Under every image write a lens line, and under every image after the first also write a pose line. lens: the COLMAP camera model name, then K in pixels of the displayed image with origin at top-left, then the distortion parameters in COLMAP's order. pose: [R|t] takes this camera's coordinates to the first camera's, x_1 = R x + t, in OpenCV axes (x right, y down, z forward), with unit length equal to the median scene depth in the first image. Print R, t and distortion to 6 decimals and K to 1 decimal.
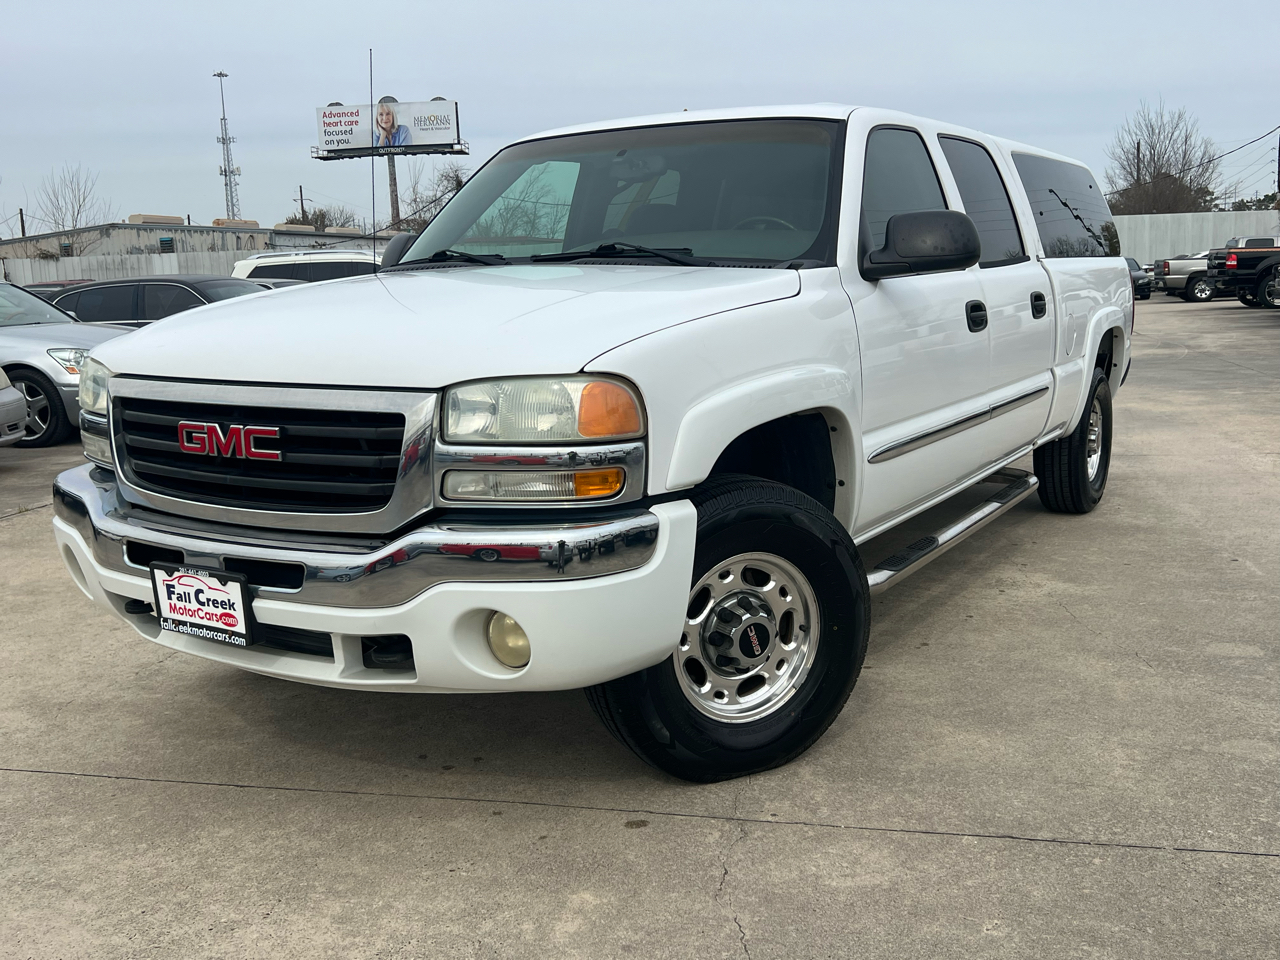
lens RADIAL K [[1112.4, 0, 640.0], [0, 1112.4, 480.0], [0, 0, 1]] dist [0.022382, -0.008977]
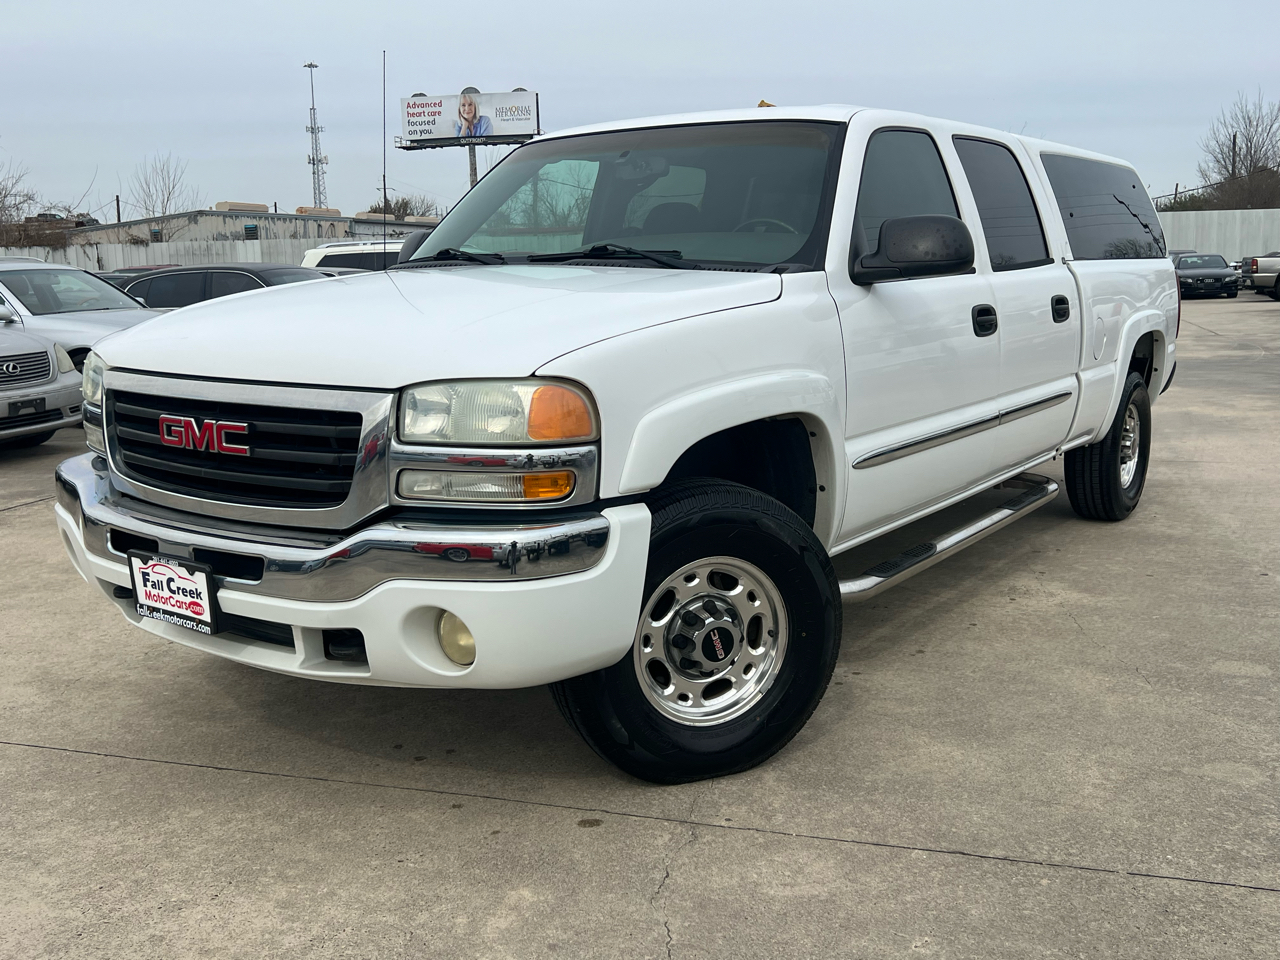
lens RADIAL K [[1110.7, 0, 637.9], [0, 1110.7, 470.7], [0, 0, 1]] dist [0.027153, -0.016689]
pose [[0.997574, 0.023774, -0.065425, 0.100144], [-0.023756, 0.999717, 0.001057, -0.012537], [0.065432, 0.000499, 0.997857, -0.003759]]
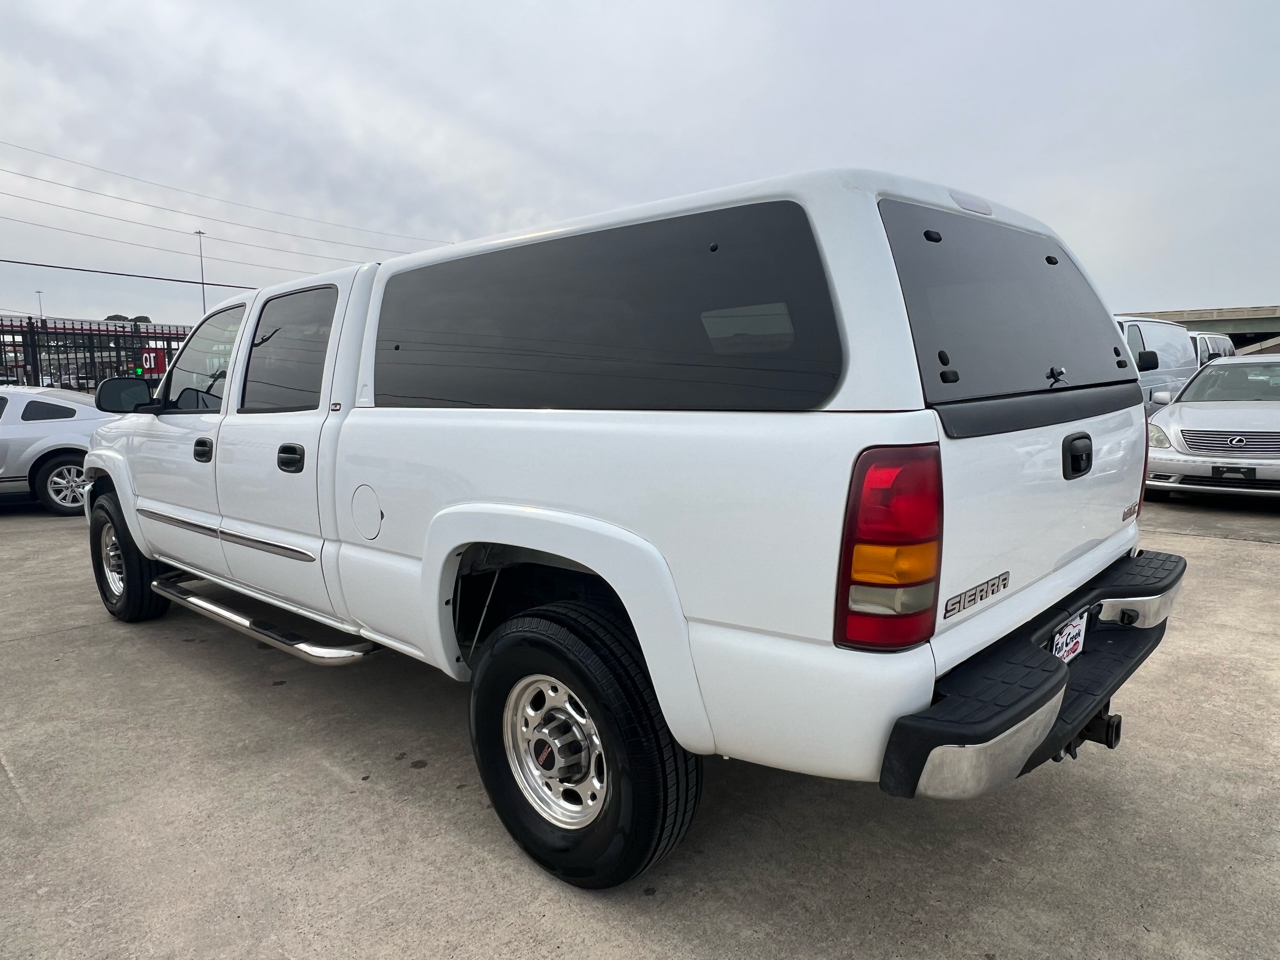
lens RADIAL K [[834.6, 0, 640.2], [0, 834.6, 480.0], [0, 0, 1]] dist [-0.004059, -0.001705]
pose [[-0.155545, 0.158377, -0.975050, 1.814492], [-0.148553, 0.972088, 0.181594, -0.566166], [0.976595, 0.173092, -0.127677, 2.536916]]
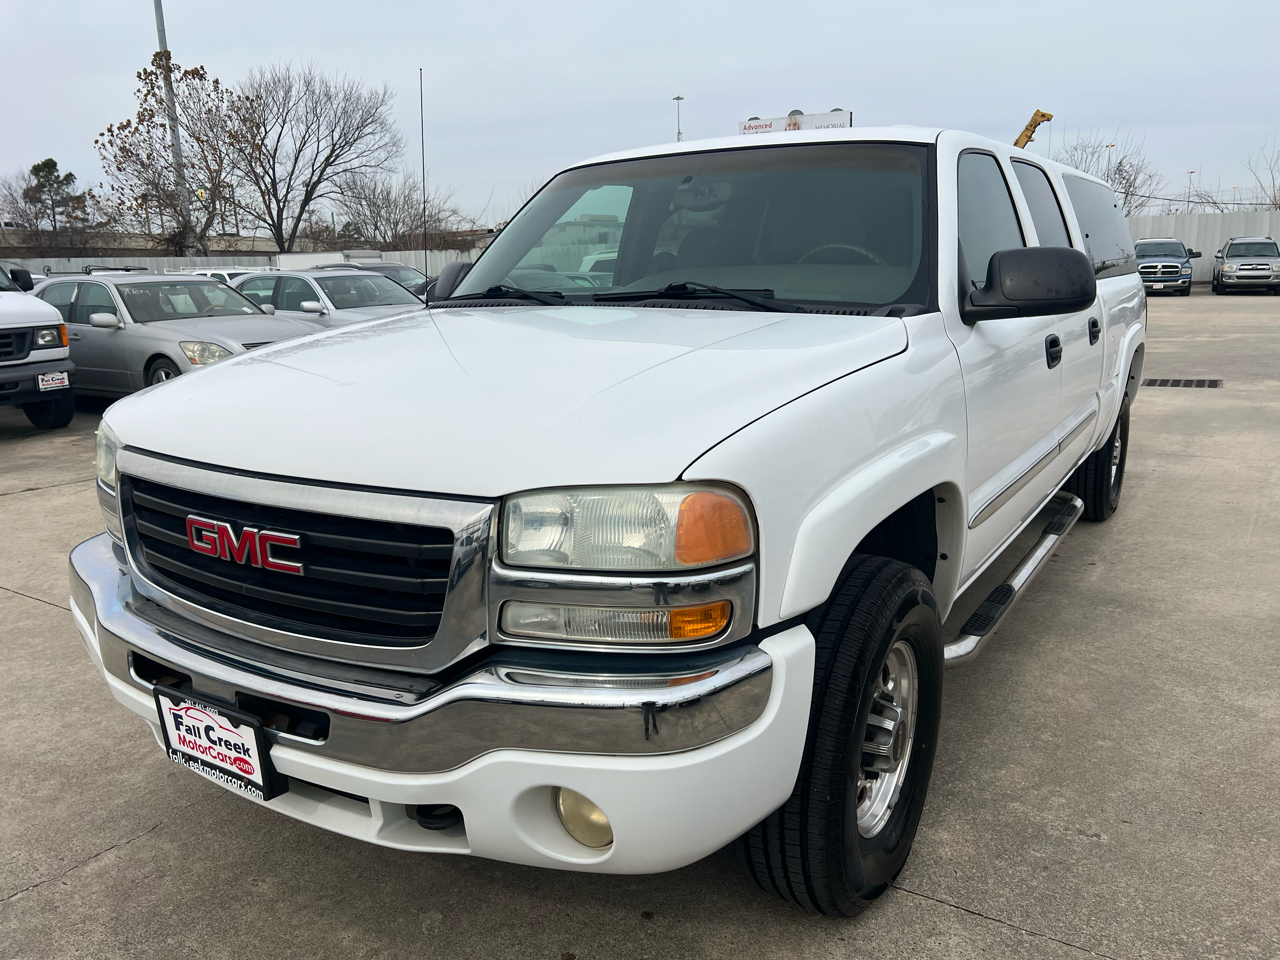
lens RADIAL K [[903.7, 0, 635.8], [0, 903.7, 484.6], [0, 0, 1]] dist [0.005270, 0.003451]
pose [[0.999782, 0.003554, -0.020570, -0.063215], [-0.002485, 0.998656, 0.051761, -0.113644], [0.020727, -0.051699, 0.998448, 0.335782]]
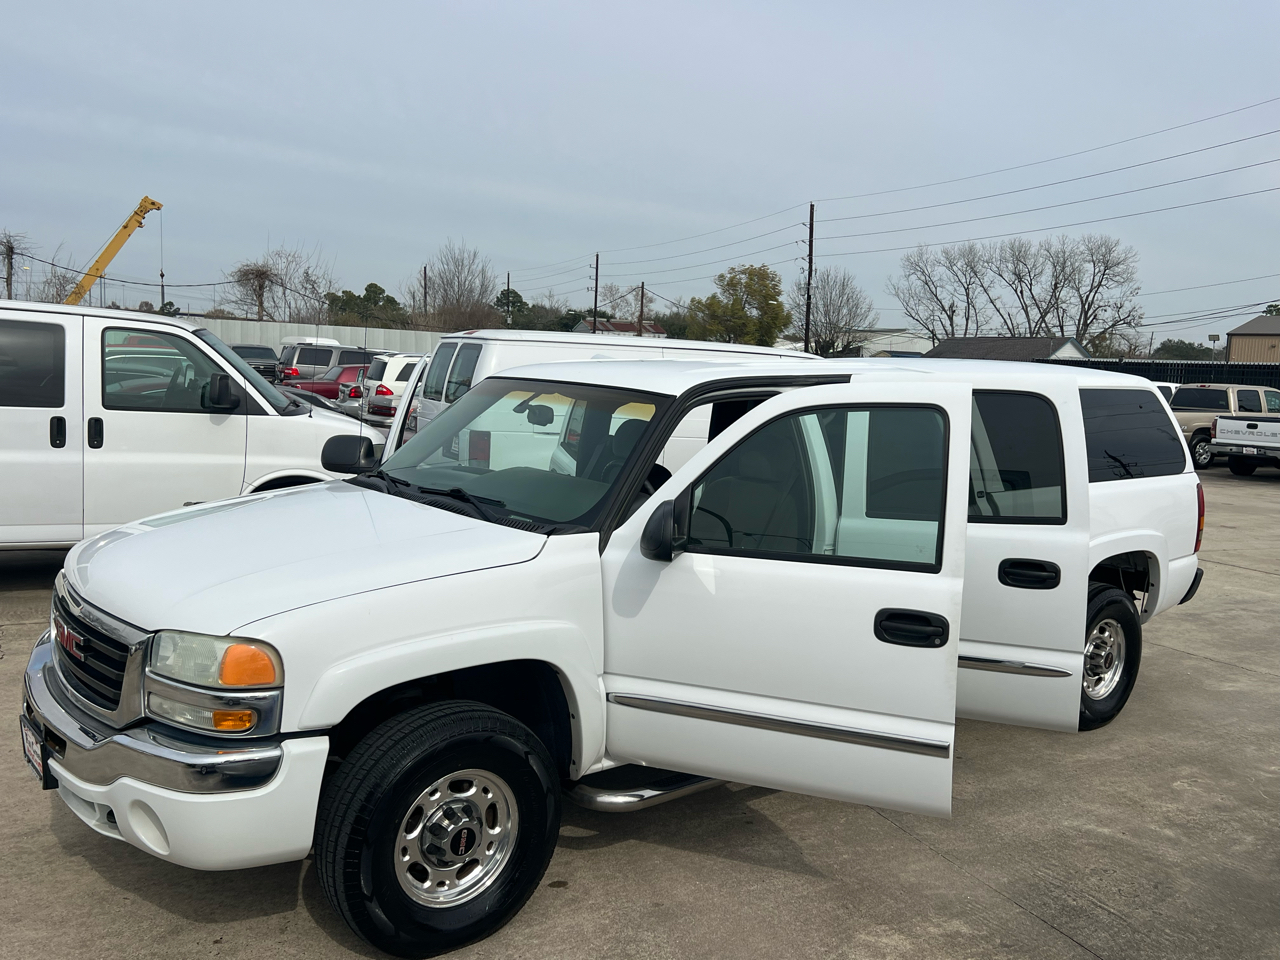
lens RADIAL K [[1027.9, 0, 668.0], [0, 1027.9, 498.4], [0, 0, 1]] dist [0.012055, -0.000404]
pose [[0.945038, 0.097074, -0.312217, 0.735467], [-0.112159, 0.993217, -0.030679, -0.254573], [0.307121, 0.064011, 0.949515, -0.023766]]
